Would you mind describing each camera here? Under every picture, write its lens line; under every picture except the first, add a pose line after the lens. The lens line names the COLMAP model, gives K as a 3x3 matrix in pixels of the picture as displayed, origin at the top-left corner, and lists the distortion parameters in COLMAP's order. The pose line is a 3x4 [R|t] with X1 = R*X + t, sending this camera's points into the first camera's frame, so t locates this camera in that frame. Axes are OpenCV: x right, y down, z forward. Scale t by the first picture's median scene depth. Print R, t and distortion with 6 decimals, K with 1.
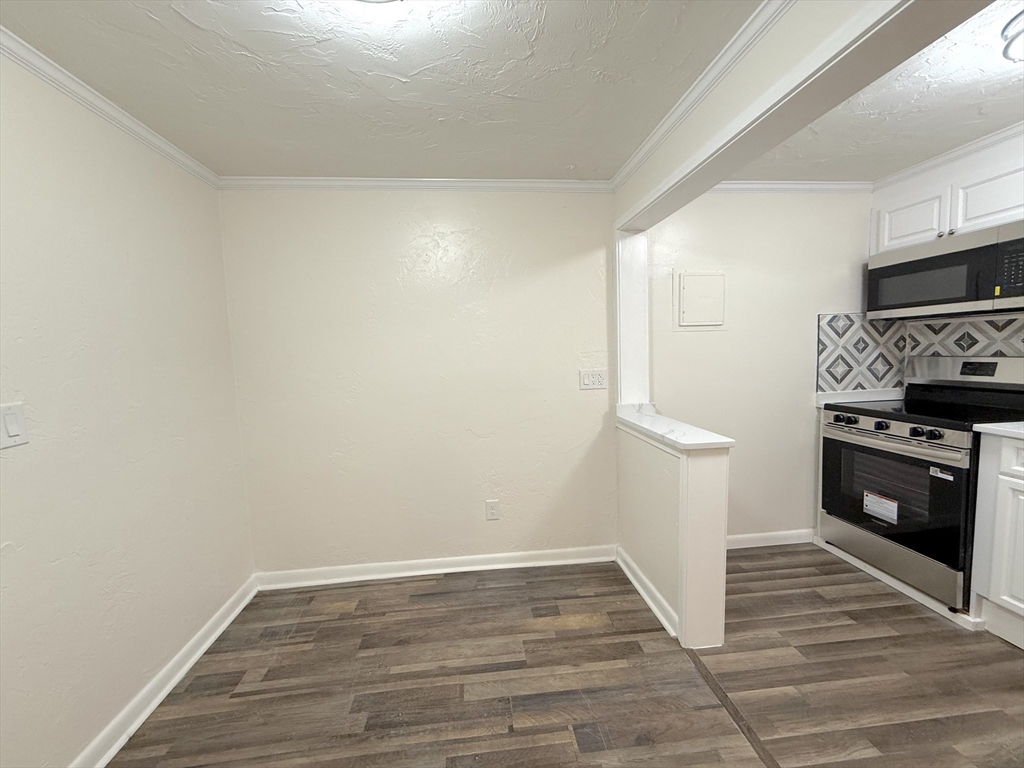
lens RADIAL K [[408.7, 0, 507.9], [0, 408.7, 383.8], [0, 0, 1]] dist [-0.000723, 0.000259]
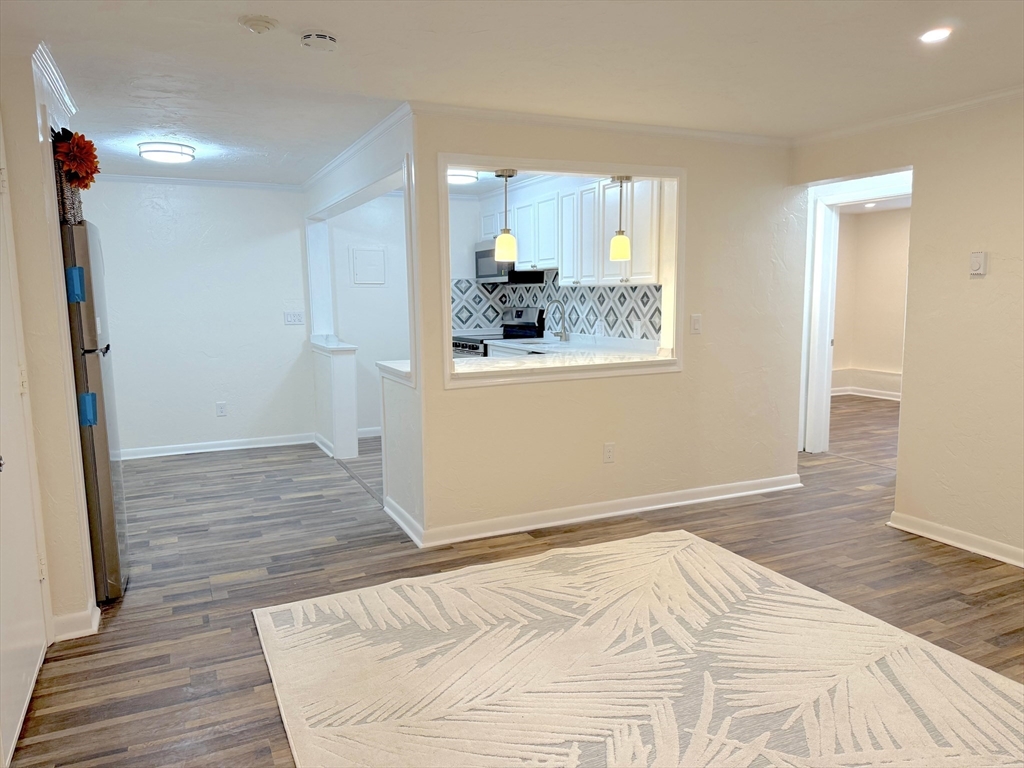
lens RADIAL K [[718.7, 0, 509.8], [0, 718.7, 385.9], [0, 0, 1]] dist [0.115754, -0.180910]
pose [[0.941946, -0.018352, 0.335261, 0.070154], [0.006771, 0.999340, 0.035682, 0.174915], [-0.335695, -0.031340, 0.941449, -2.082721]]
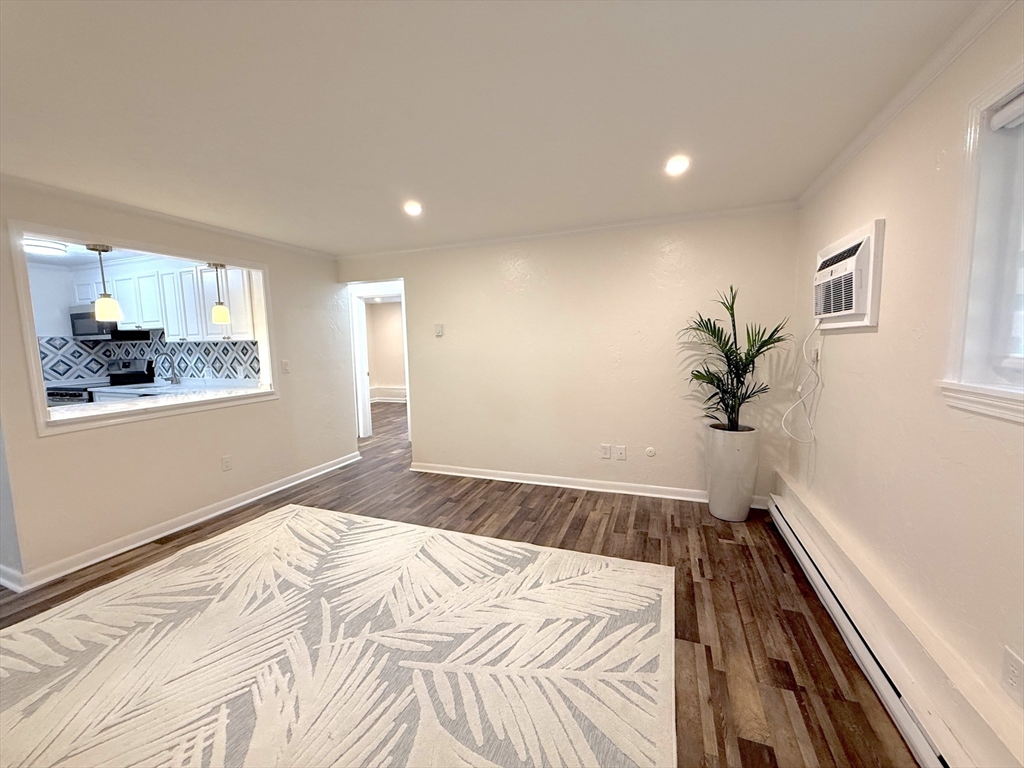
lens RADIAL K [[408.7, 0, 507.9], [0, 408.7, 383.8], [0, 0, 1]] dist [-0.000723, 0.000259]
pose [[0.448539, -0.065233, 0.891380, 0.117863], [0.080959, 0.996198, 0.032165, 0.171177], [-0.890089, 0.057738, 0.452115, -1.955545]]
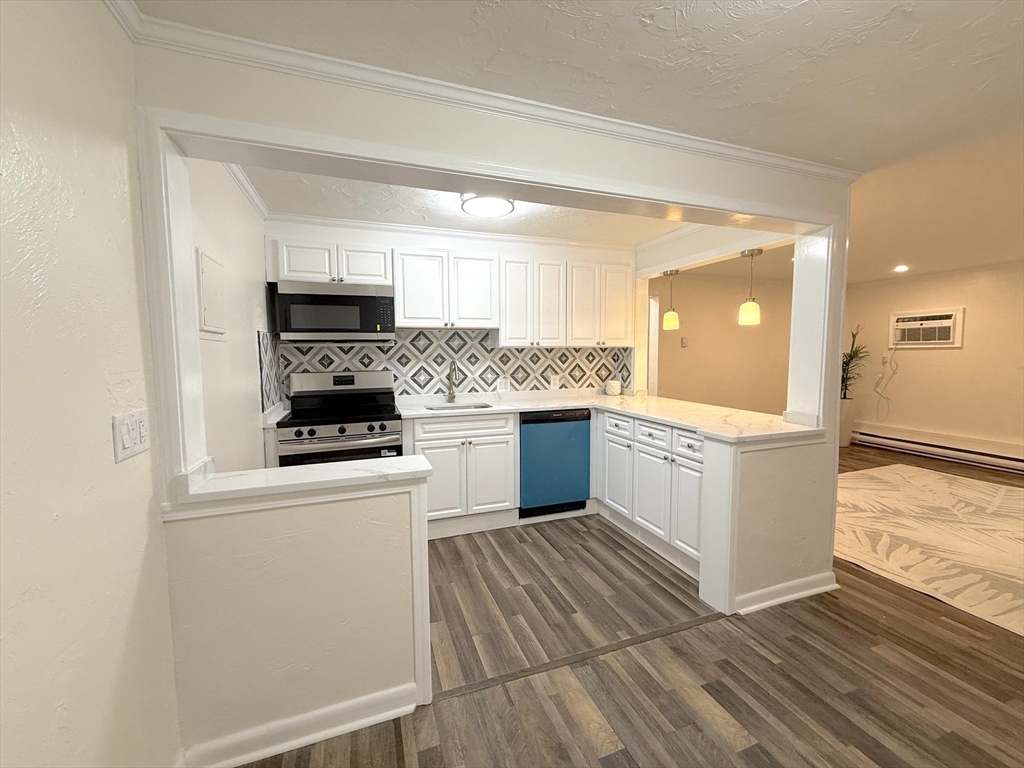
lens RADIAL K [[408.7, 0, 507.9], [0, 408.7, 383.8], [0, 0, 1]] dist [-0.000723, 0.000259]
pose [[-0.242834, -0.037881, 0.969328, -0.380250], [0.099470, 0.992998, 0.063725, -0.063223], [-0.964955, 0.111893, -0.237366, 0.852396]]
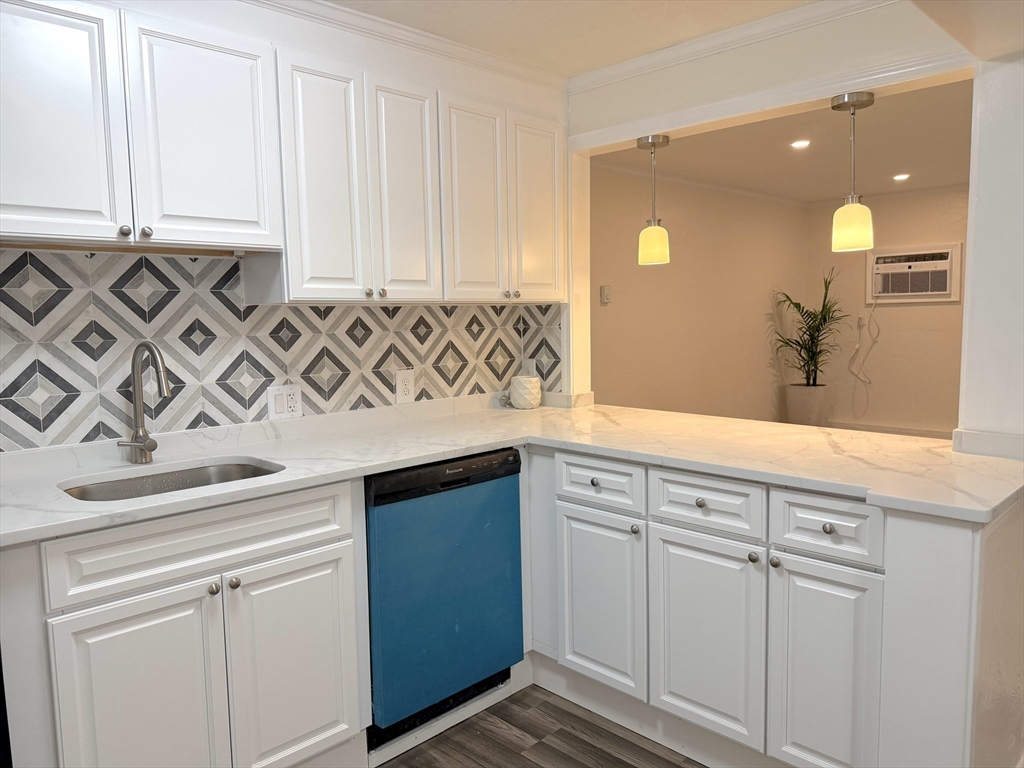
lens RADIAL K [[718.7, 0, 509.8], [0, 718.7, 385.9], [0, 0, 1]] dist [0.115754, -0.180910]
pose [[-0.630739, -0.030131, 0.775410, 0.164387], [0.107466, 0.986226, 0.125739, -0.085126], [-0.768518, 0.162638, -0.618813, 0.909858]]
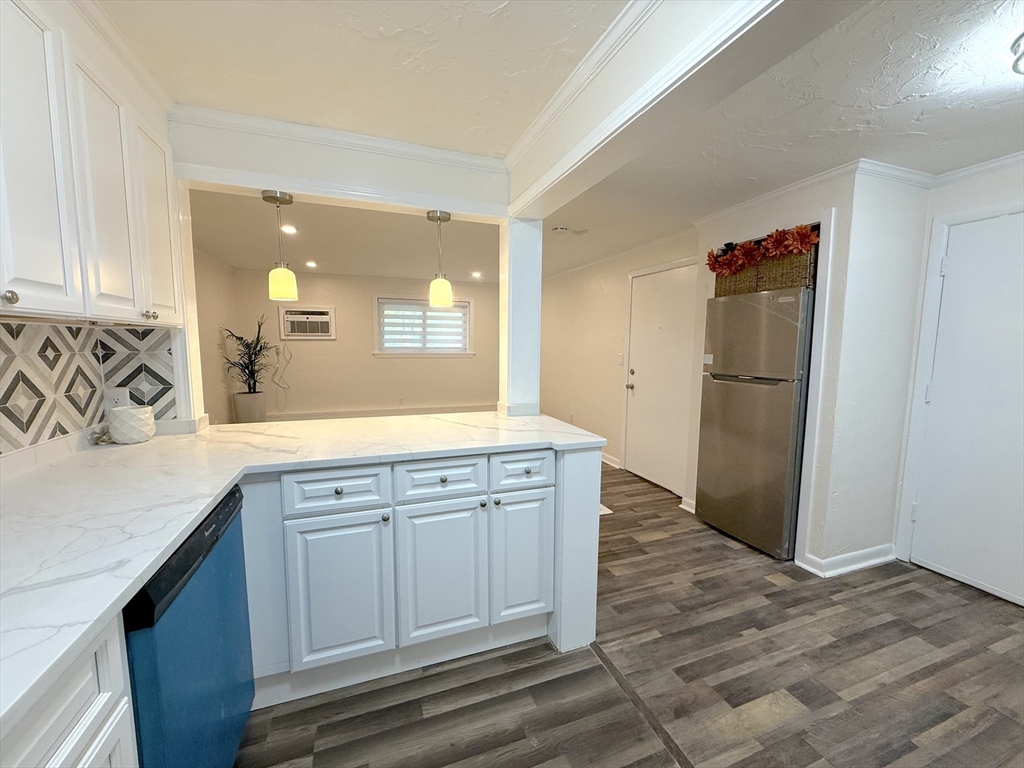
lens RADIAL K [[408.7, 0, 507.9], [0, 408.7, 383.8], [0, 0, 1]] dist [-0.000723, 0.000259]
pose [[-0.969307, 0.054215, -0.239803, 0.814836], [0.007450, 0.981412, 0.191767, -0.098221], [0.245742, 0.184094, -0.951693, 0.852293]]
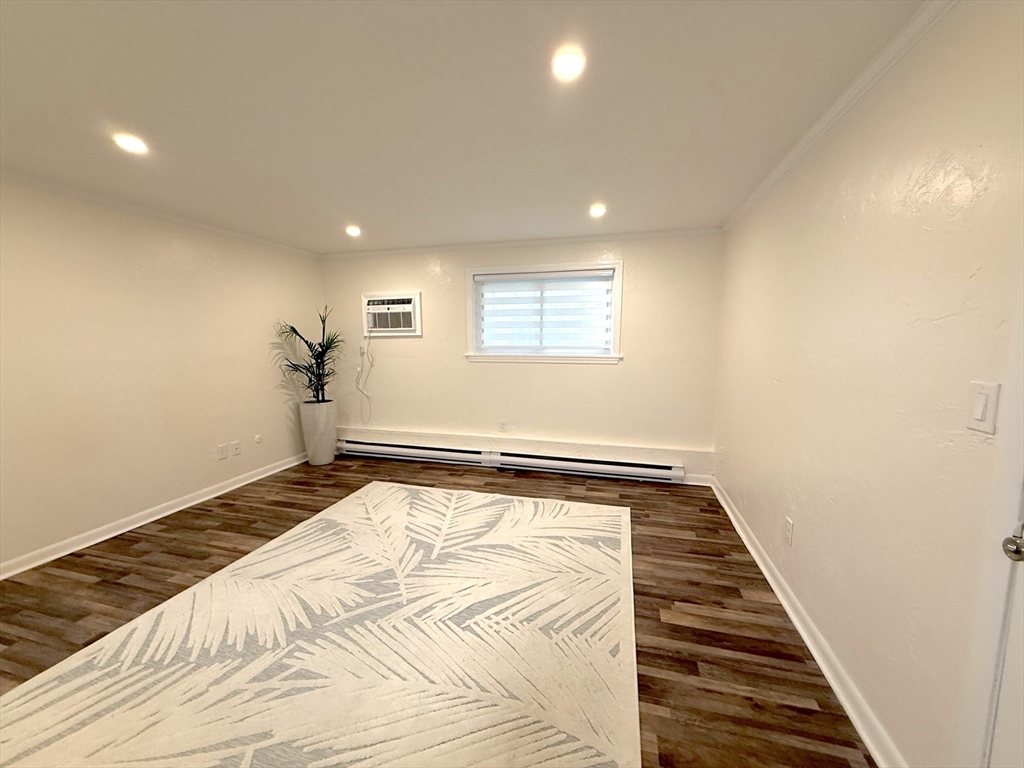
lens RADIAL K [[408.7, 0, 507.9], [0, 408.7, 383.8], [0, 0, 1]] dist [-0.000723, 0.000259]
pose [[-0.931851, -0.000724, 0.362840, 0.077546], [0.067759, 0.982059, 0.175980, 0.039878], [-0.356457, 0.188572, -0.915084, -0.411759]]
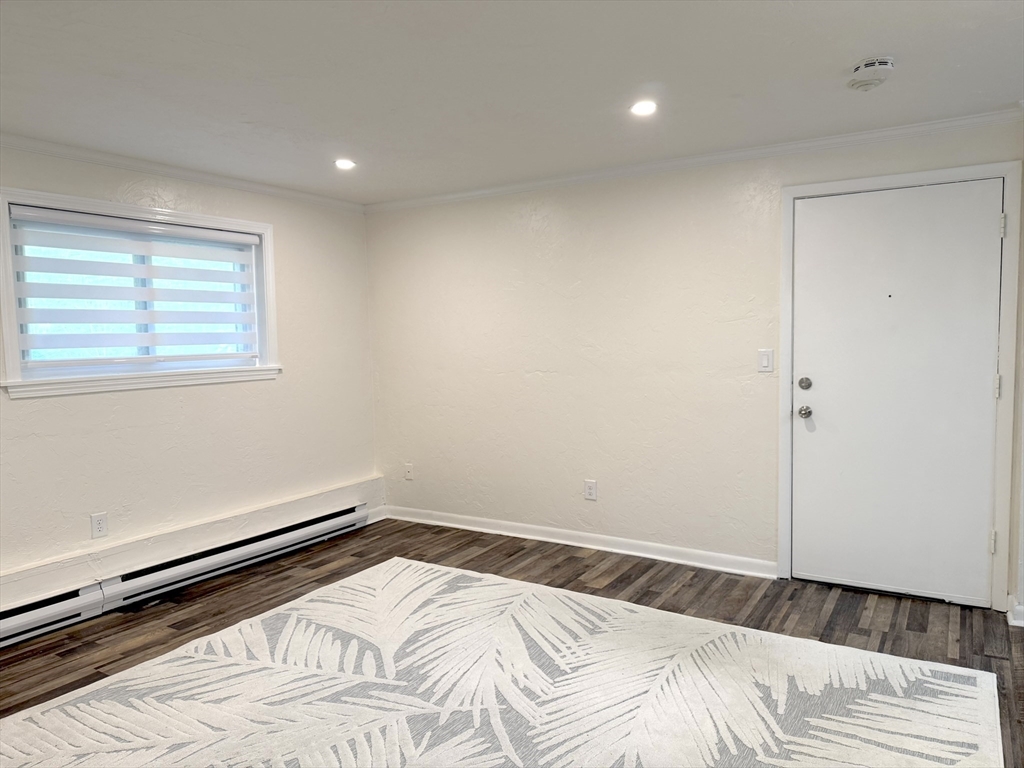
lens RADIAL K [[721.7, 0, 512.2], [0, 721.7, 386.8], [0, 0, 1]] dist [0.091130, -0.143362]
pose [[-0.606354, 0.108247, -0.787793, 1.630556], [-0.024376, 0.987696, 0.154477, -0.020954], [0.794821, 0.112870, -0.596255, -0.430737]]
